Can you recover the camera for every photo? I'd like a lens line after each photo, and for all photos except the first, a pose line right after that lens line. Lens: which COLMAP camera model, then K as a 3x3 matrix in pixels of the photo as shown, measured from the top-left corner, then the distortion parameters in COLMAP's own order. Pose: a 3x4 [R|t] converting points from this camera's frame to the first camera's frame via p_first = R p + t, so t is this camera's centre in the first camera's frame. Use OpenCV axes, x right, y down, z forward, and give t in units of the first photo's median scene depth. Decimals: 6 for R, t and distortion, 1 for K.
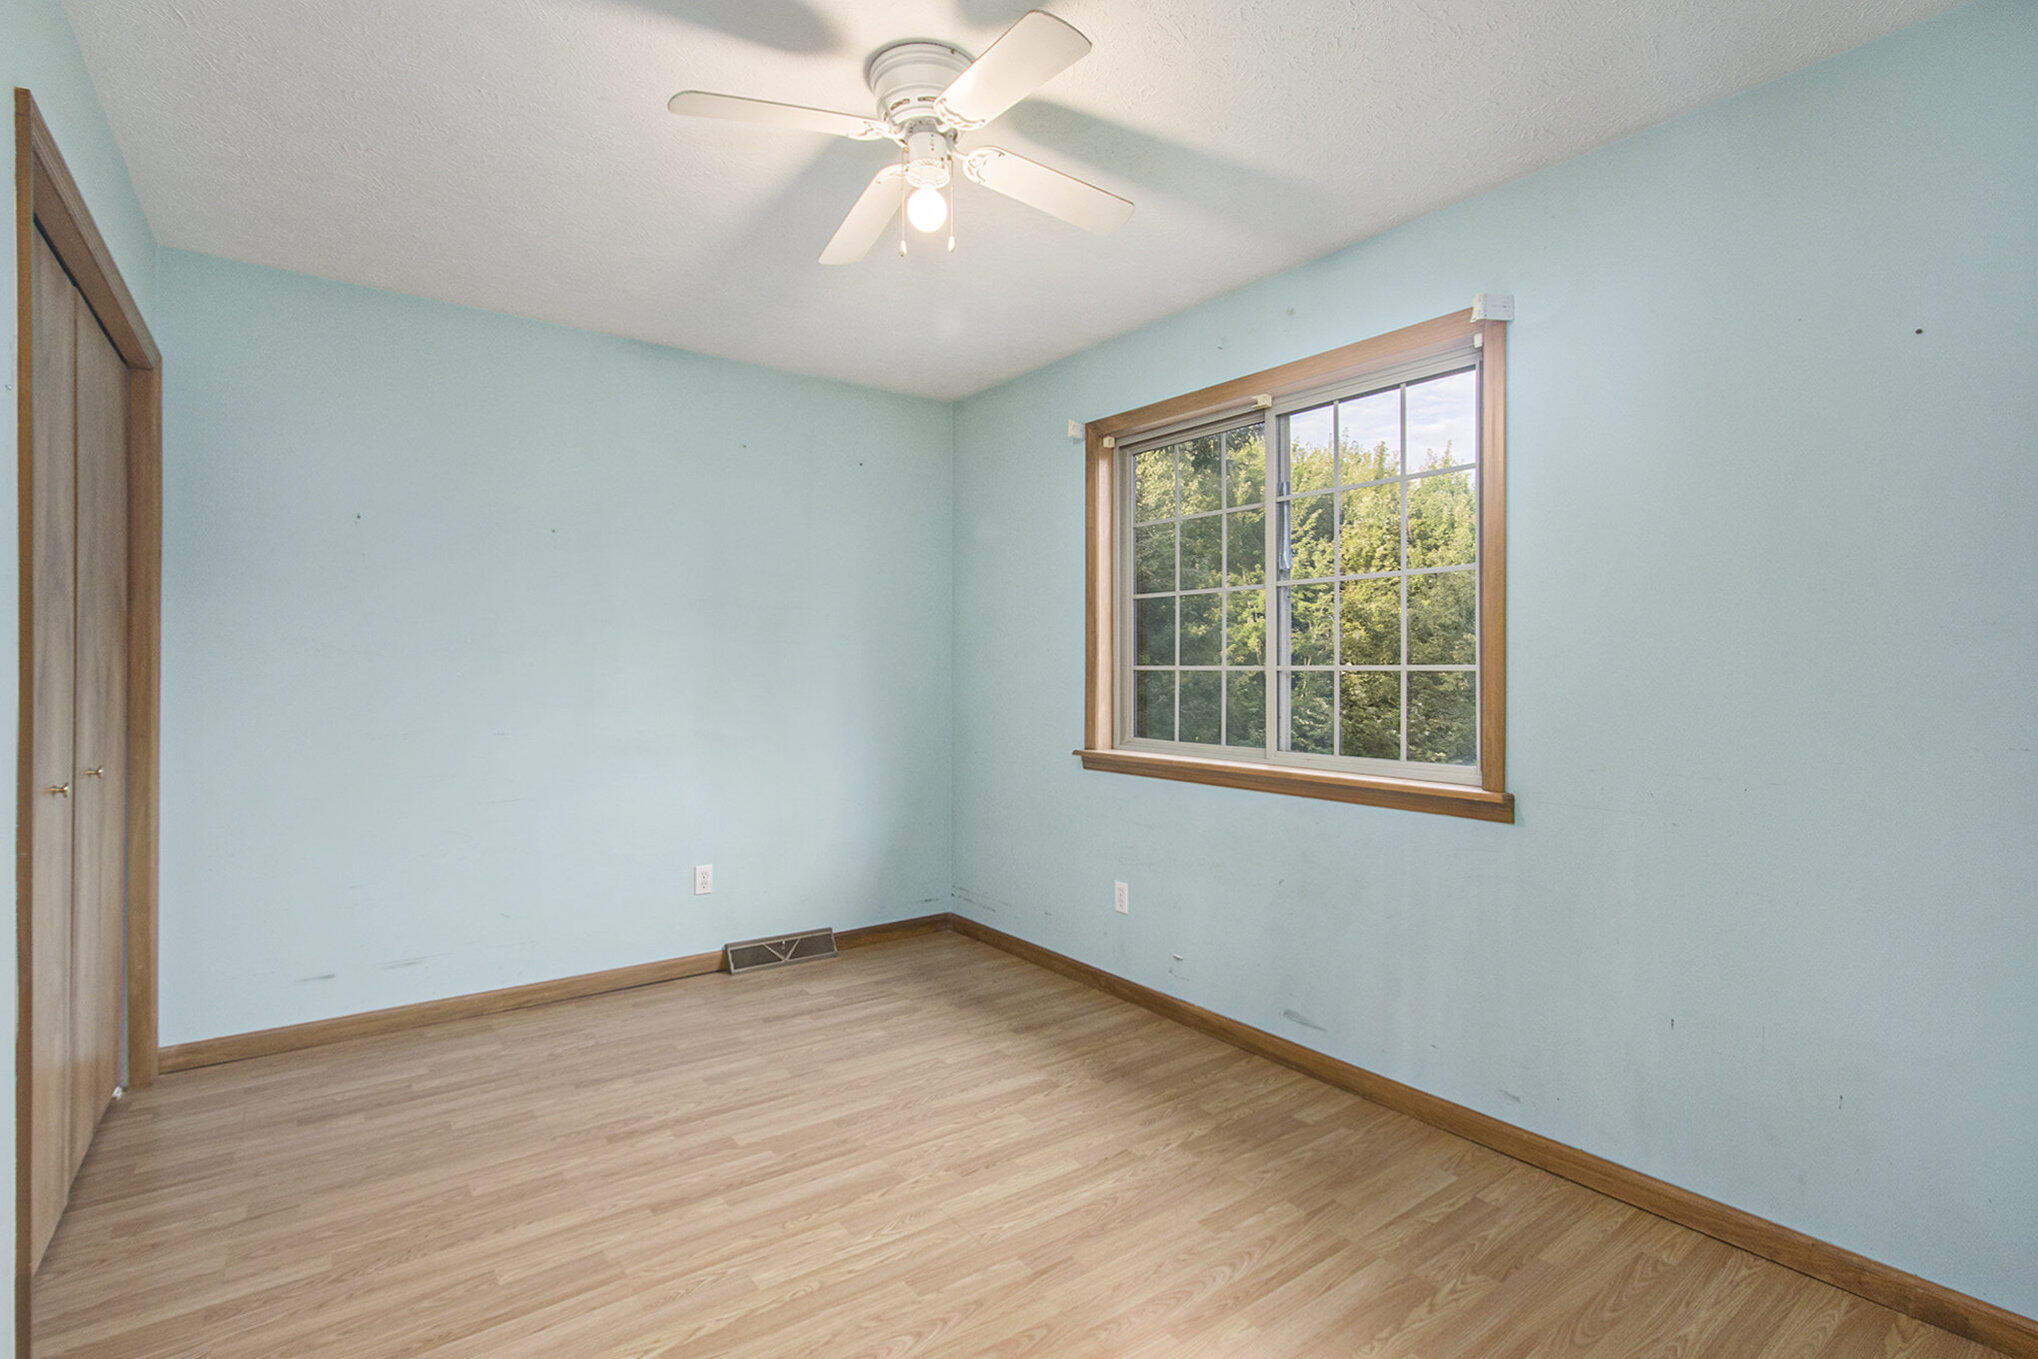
lens RADIAL K [[943.7, 0, 1031.9], [0, 943.7, 673.5], [0, 0, 1]] dist [-0.018276, -0.002249]
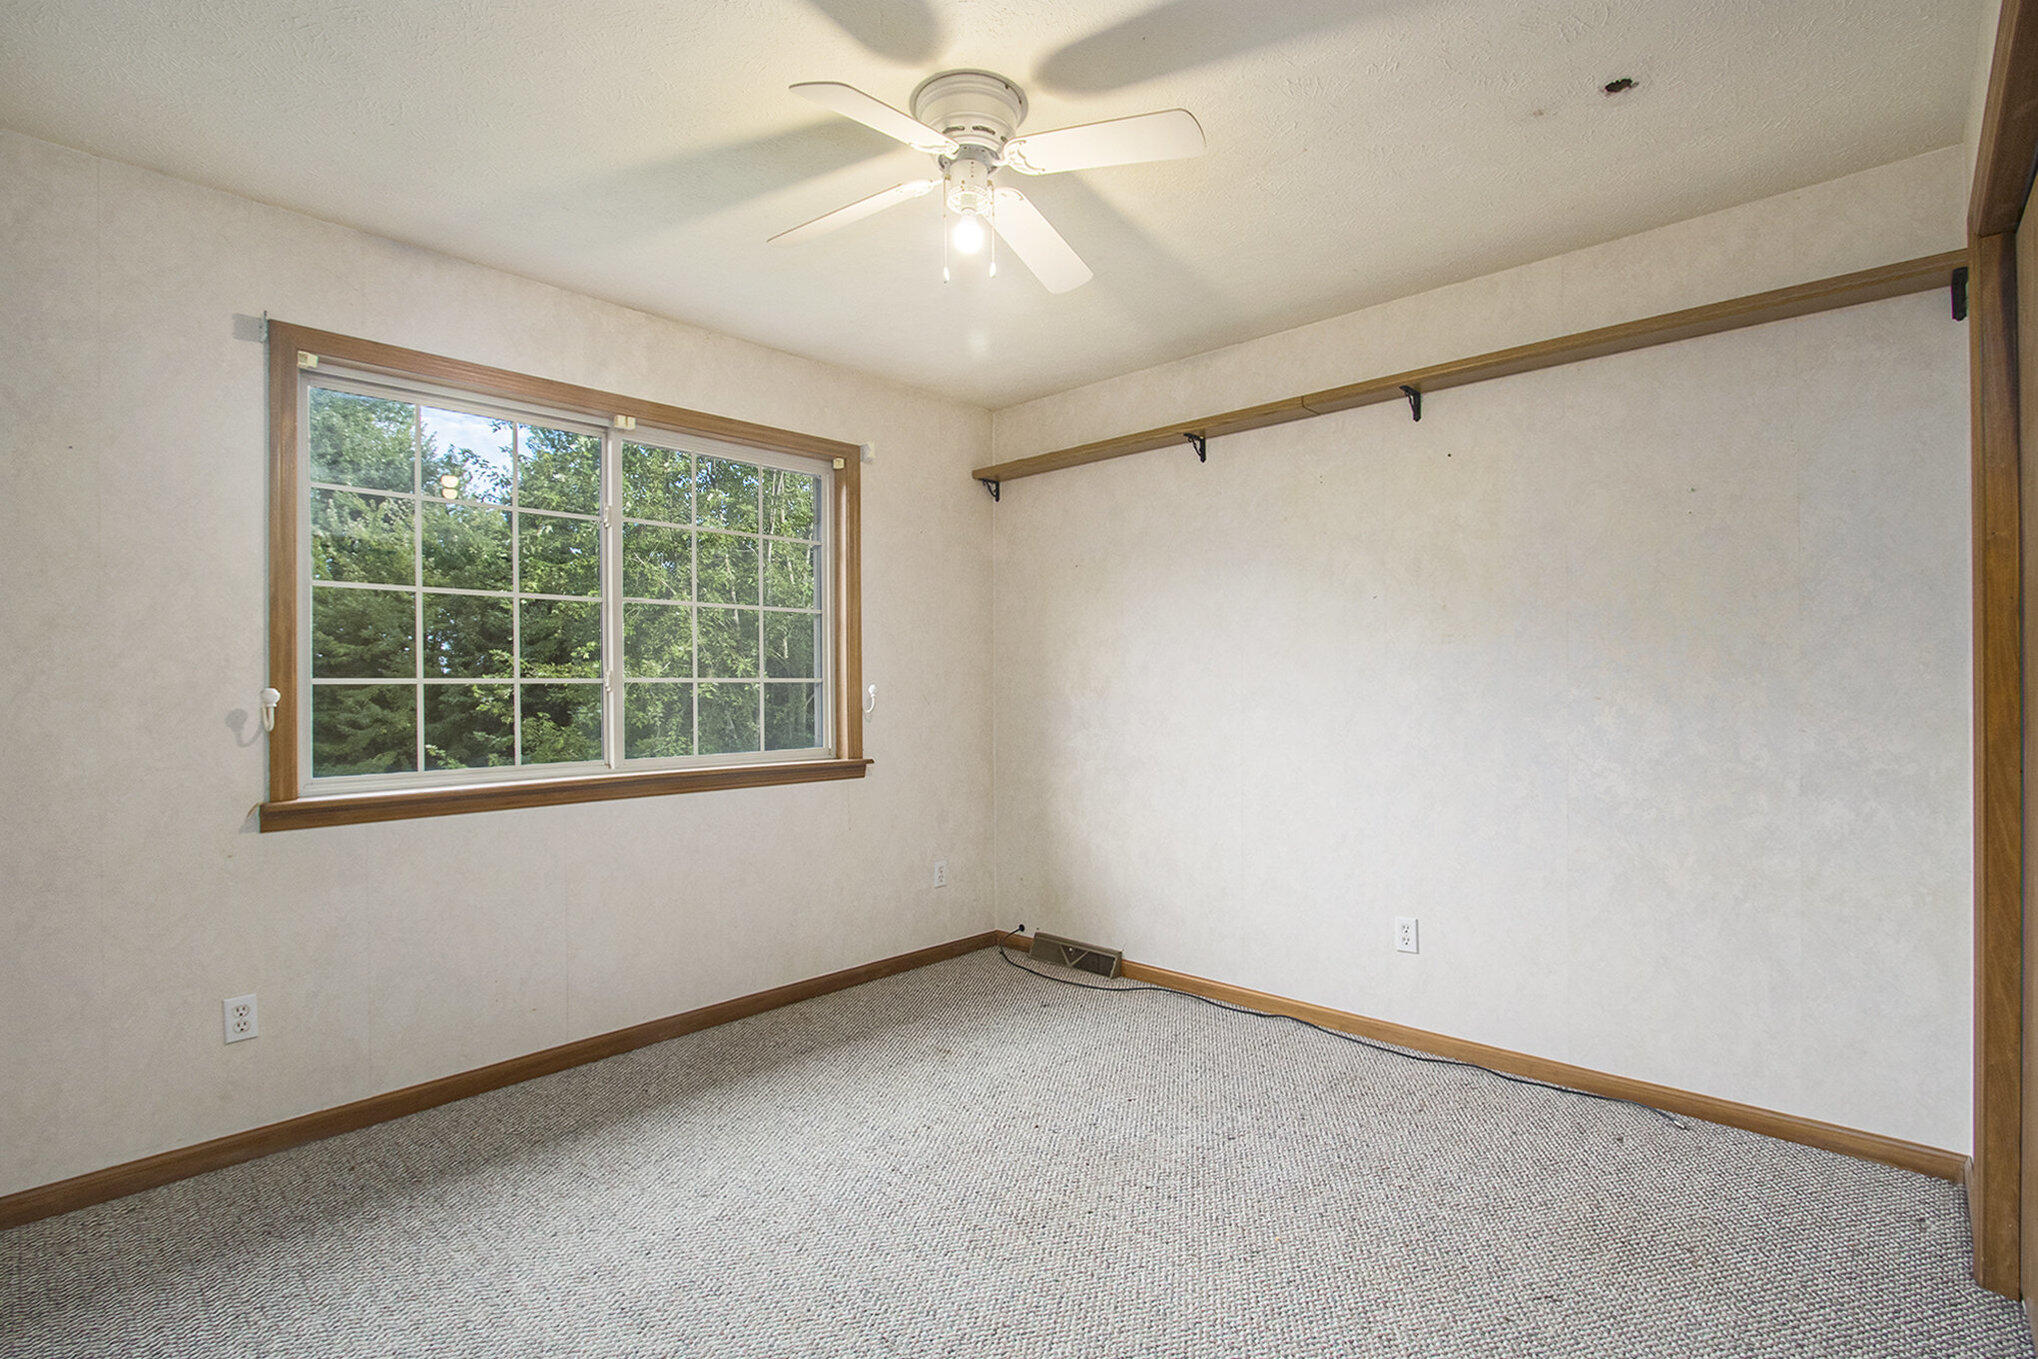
lens RADIAL K [[943.7, 0, 1034.6], [0, 943.7, 681.4], [0, 0, 1]] dist [-0.018276, -0.002249]
pose [[-0.147033, -0.001934, 0.989130, -0.887150], [0.006949, 0.999971, 0.002989, -0.005511], [-0.989107, 0.007313, -0.147016, 0.732244]]
